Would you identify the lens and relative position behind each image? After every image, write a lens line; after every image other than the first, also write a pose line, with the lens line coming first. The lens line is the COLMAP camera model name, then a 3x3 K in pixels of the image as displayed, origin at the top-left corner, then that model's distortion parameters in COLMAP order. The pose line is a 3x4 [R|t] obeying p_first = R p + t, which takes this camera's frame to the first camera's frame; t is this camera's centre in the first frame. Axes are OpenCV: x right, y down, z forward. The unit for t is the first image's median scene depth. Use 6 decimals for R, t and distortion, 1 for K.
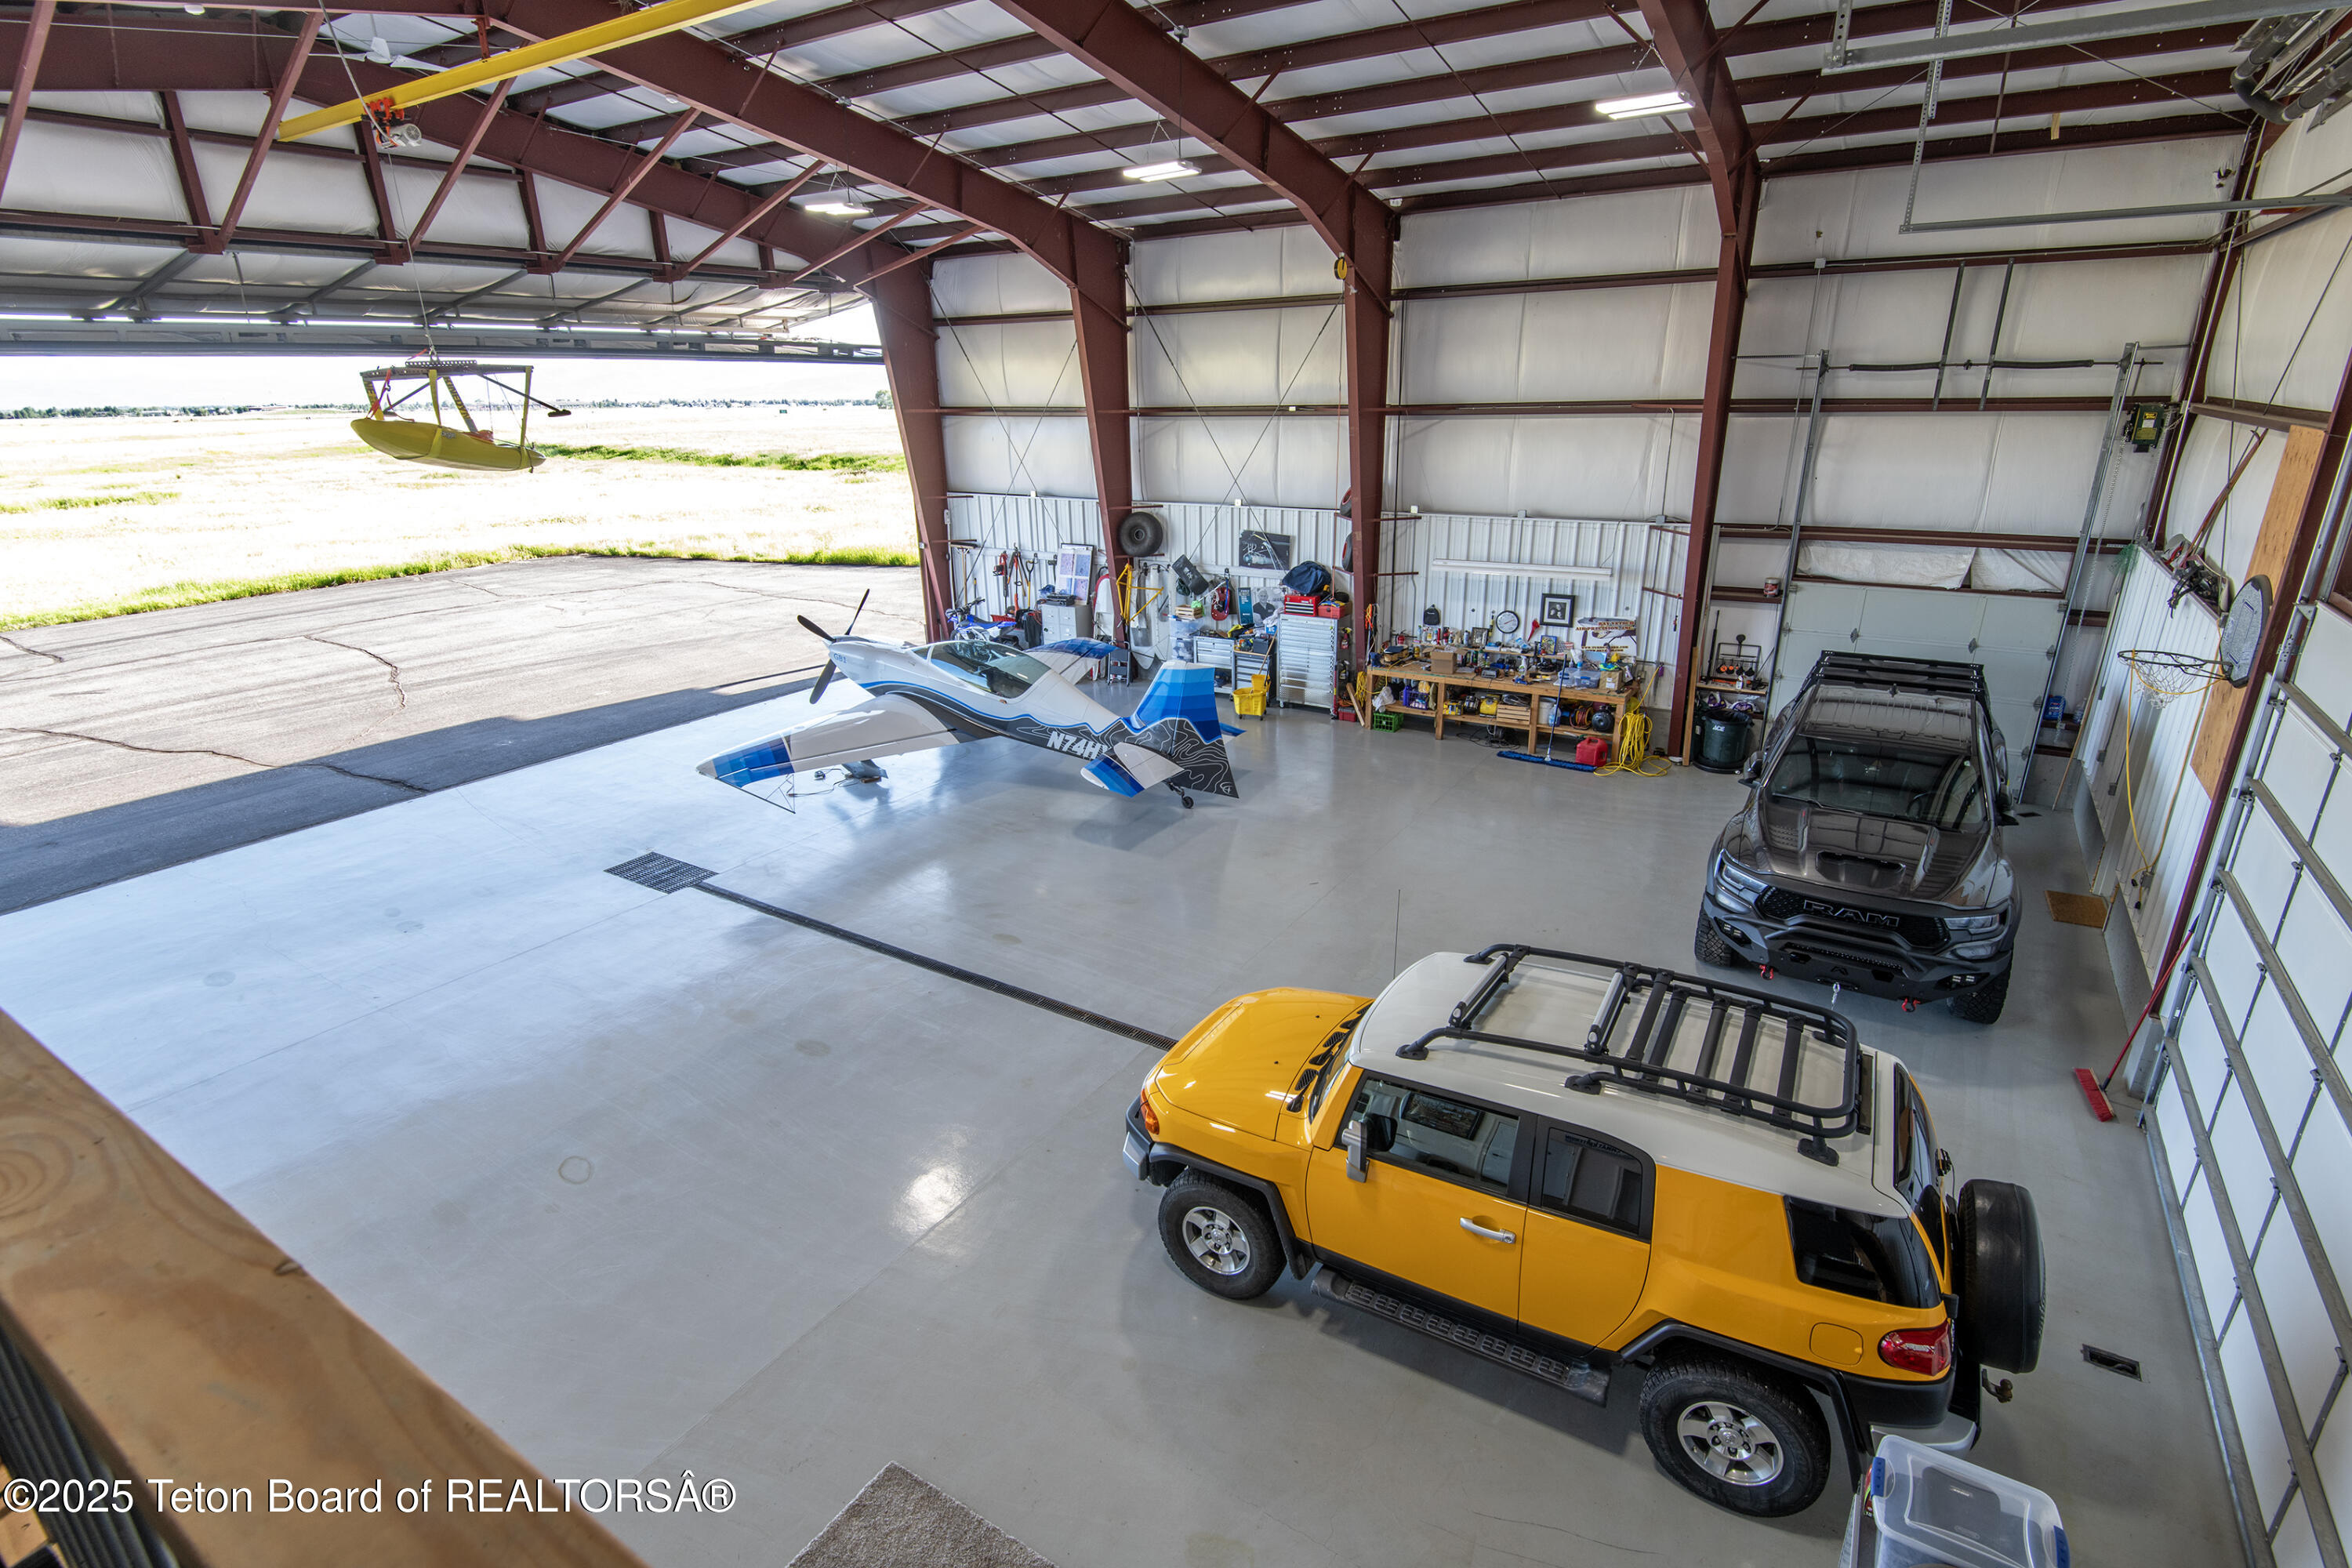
lens RADIAL K [[1135.7, 0, 1178.3], [0, 1135.7, 787.2], [0, 0, 1]] dist [-0.000354, -0.000668]
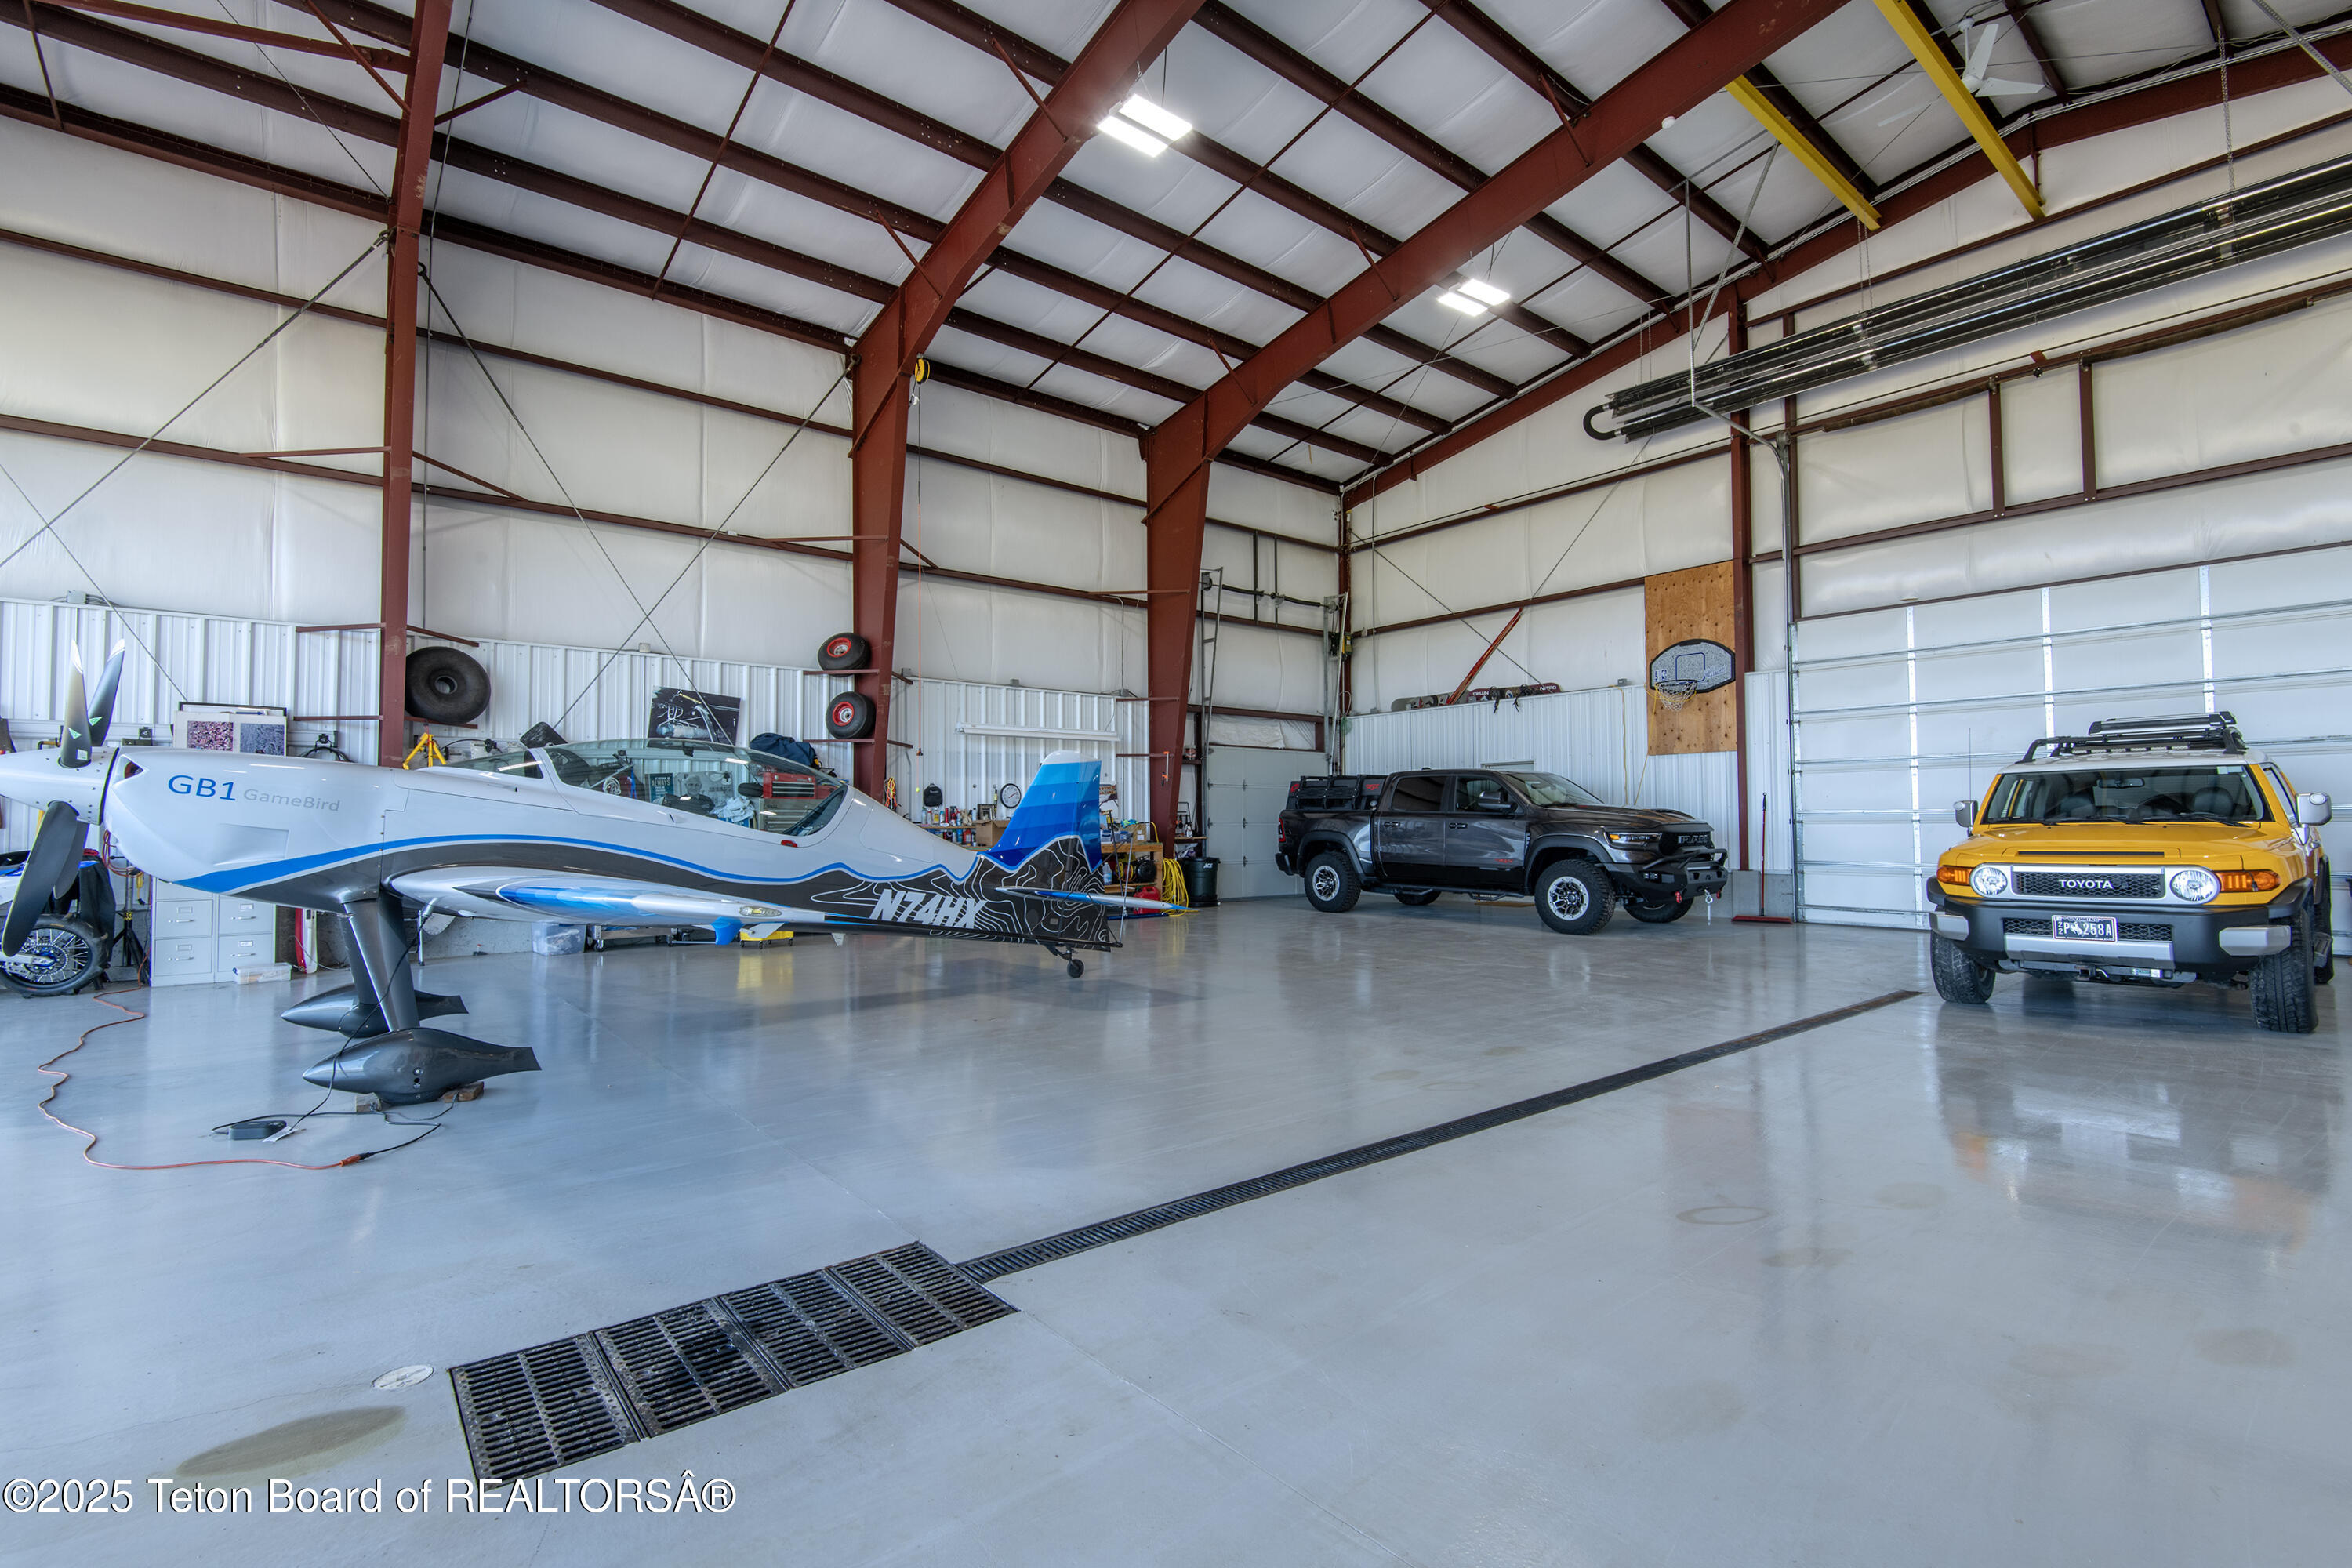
lens RADIAL K [[1054.8, 0, 1180.0], [0, 1054.8, 784.0], [0, 0, 1]] dist [0.001901, 0.000027]
pose [[0.304821, 0.056399, 0.950738, -0.503236], [0.314582, 0.936257, -0.156400, 0.024950], [-0.898956, 0.346759, 0.267649, 0.657507]]
